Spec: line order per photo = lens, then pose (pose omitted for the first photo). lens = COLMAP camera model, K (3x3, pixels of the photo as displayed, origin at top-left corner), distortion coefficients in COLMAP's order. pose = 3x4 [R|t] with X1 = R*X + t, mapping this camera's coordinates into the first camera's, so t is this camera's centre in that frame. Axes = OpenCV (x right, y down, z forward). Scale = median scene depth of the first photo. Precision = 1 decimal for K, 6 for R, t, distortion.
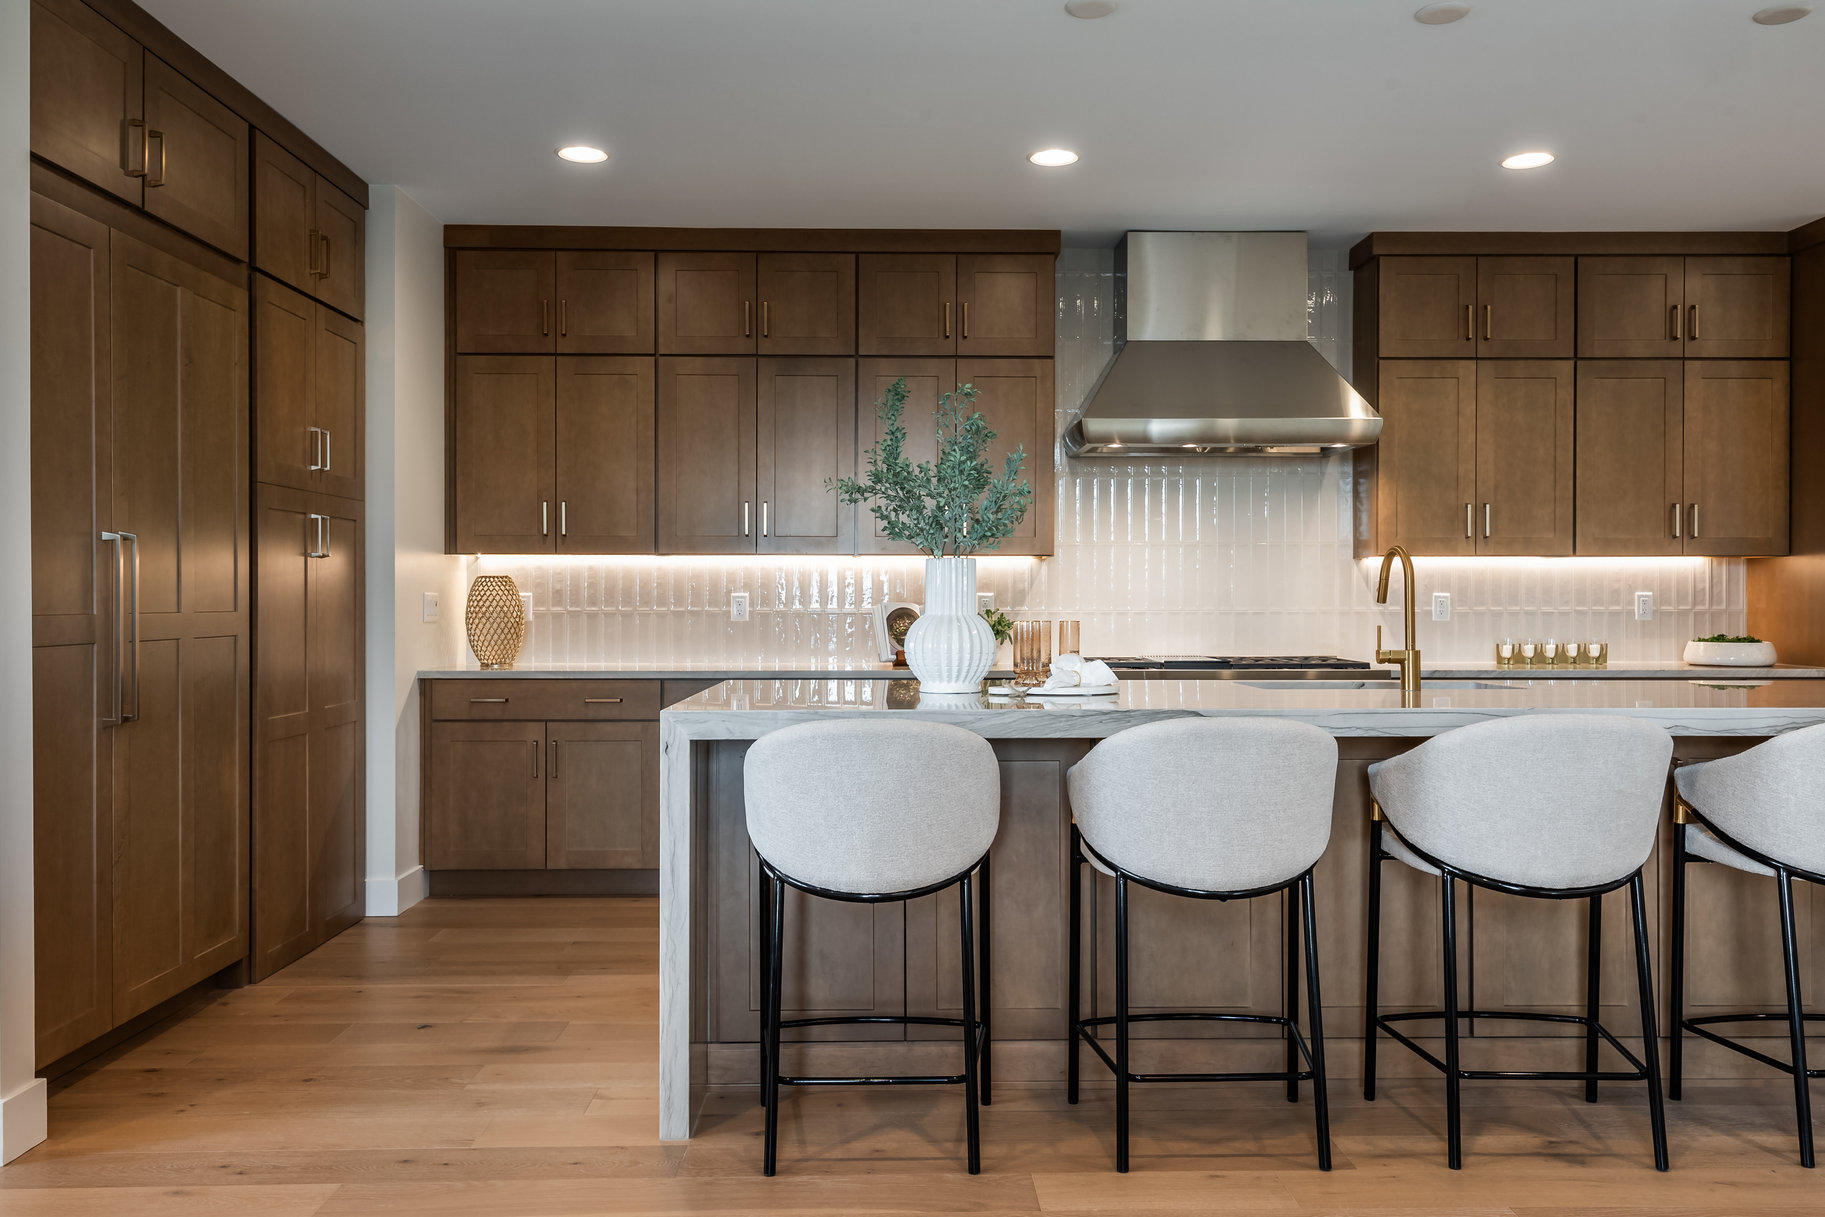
lens RADIAL K [[1468.3, 0, 913.8], [0, 1468.3, 605.9], [0, 0, 1]] dist [0.000864, 0.000227]
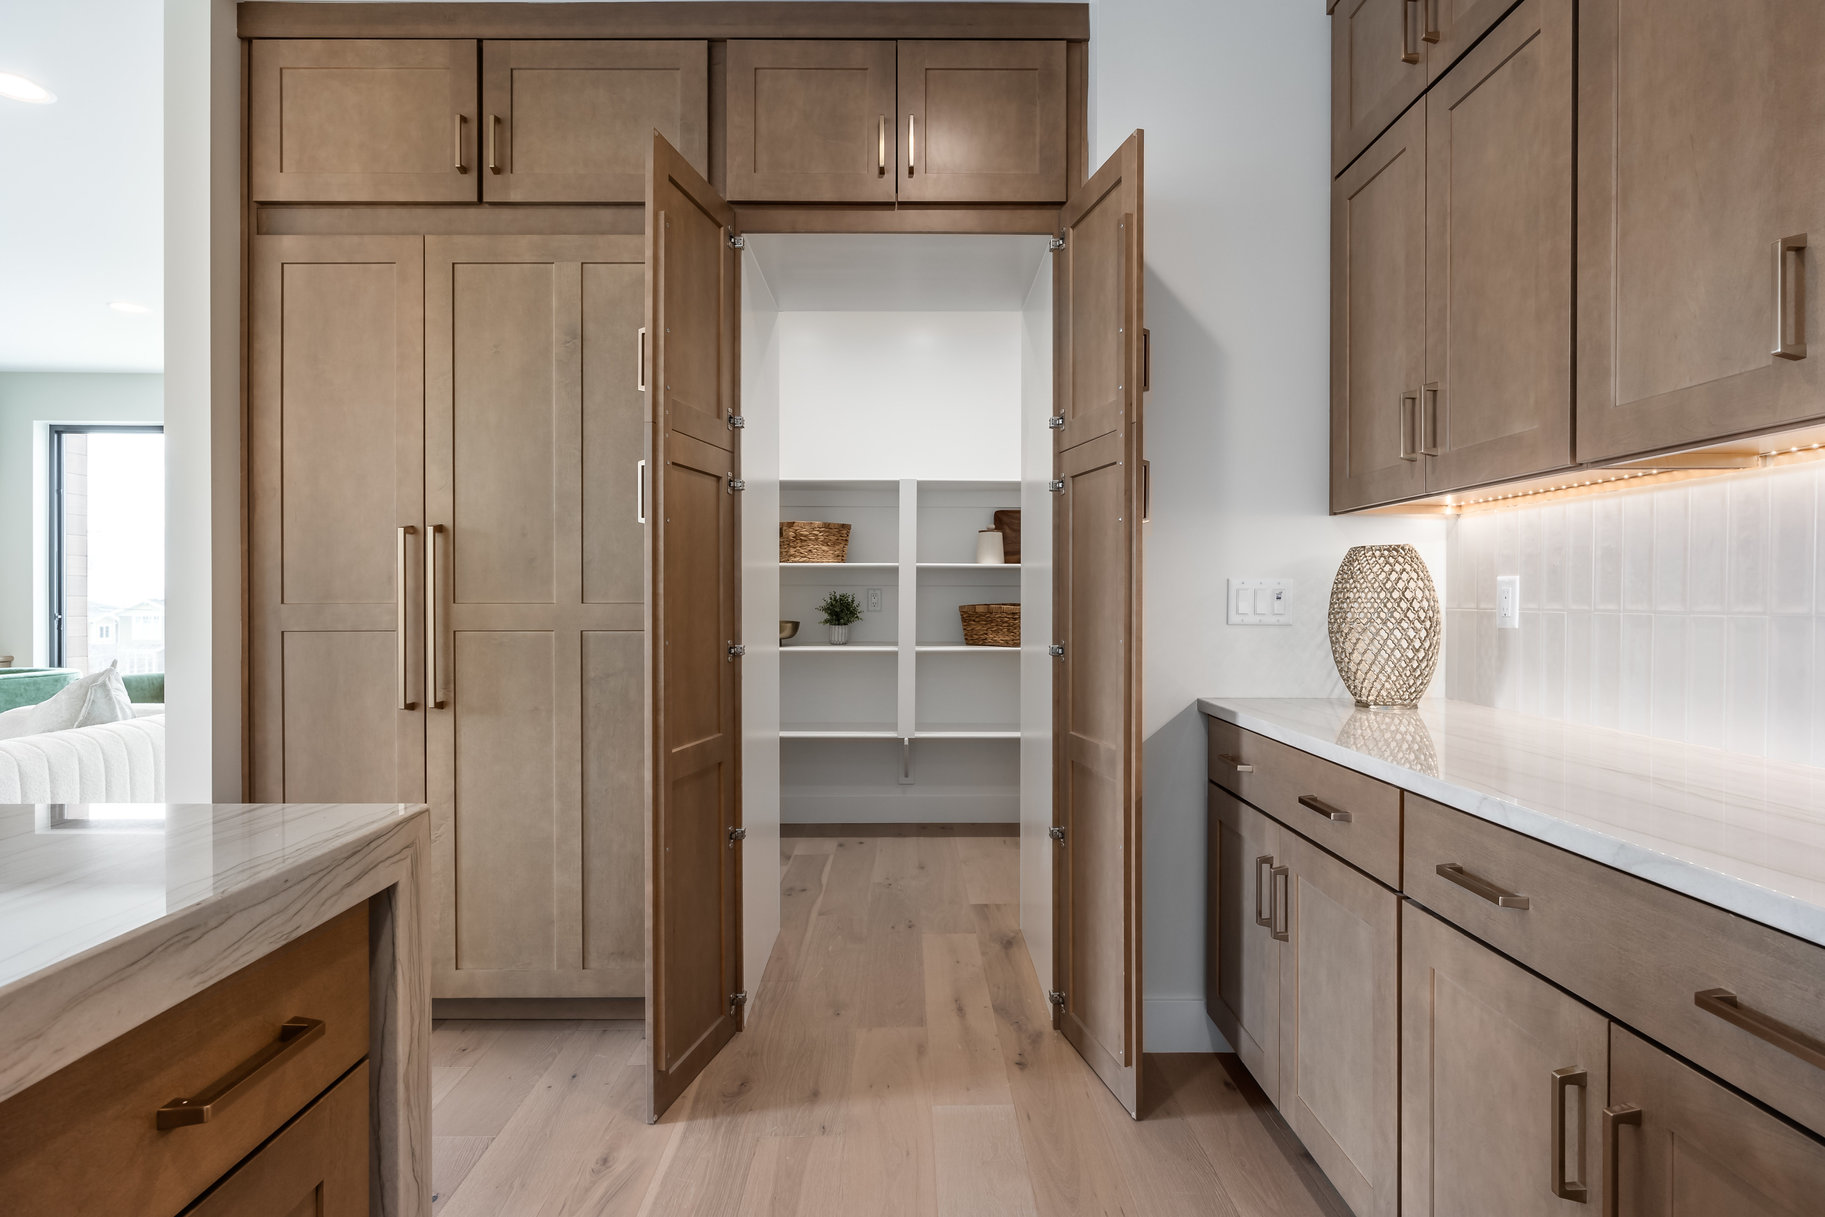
lens RADIAL K [[932.4, 0, 910.8], [0, 932.4, 605.3], [0, 0, 1]] dist [0.000471, 0.000119]
pose [[-0.008585, 0.007273, -0.999937, 0.071508], [-0.004051, 0.999965, 0.007308, 0.000409], [0.999955, 0.004113, -0.008555, 0.822930]]
